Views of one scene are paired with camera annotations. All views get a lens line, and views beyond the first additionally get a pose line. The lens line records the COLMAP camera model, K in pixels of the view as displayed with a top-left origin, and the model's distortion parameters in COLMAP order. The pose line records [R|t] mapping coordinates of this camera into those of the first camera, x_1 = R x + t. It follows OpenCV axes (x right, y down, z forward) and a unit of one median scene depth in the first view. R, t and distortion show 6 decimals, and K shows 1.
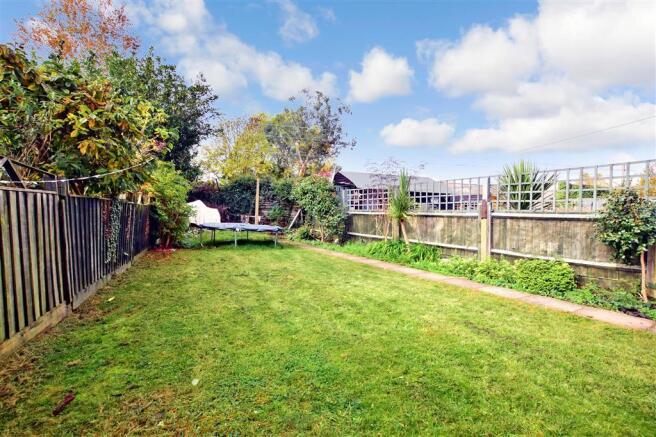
lens RADIAL K [[296.3, 0, 327.5], [0, 296.3, 217.2], [0, 0, 1]] dist [-0.004716, -0.000190]
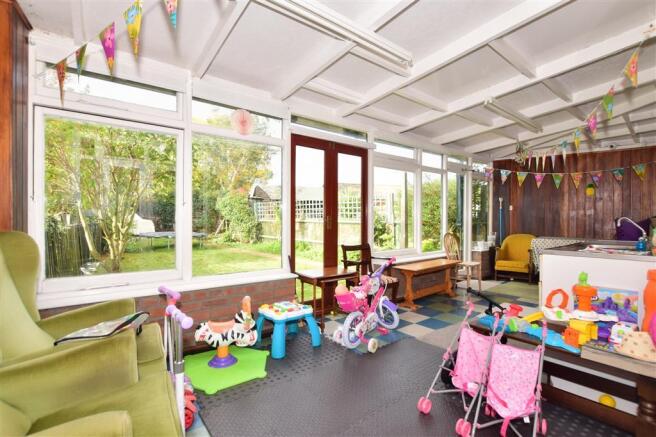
lens RADIAL K [[321.6, 0, 328.4], [0, 321.6, 218.7], [0, 0, 1]] dist [0.001329, 0.000034]
pose [[0.986659, -0.033057, 0.159412, 0.132030], [0.032081, 0.999447, 0.008688, -0.022358], [-0.159611, -0.003458, 0.987174, -0.415598]]
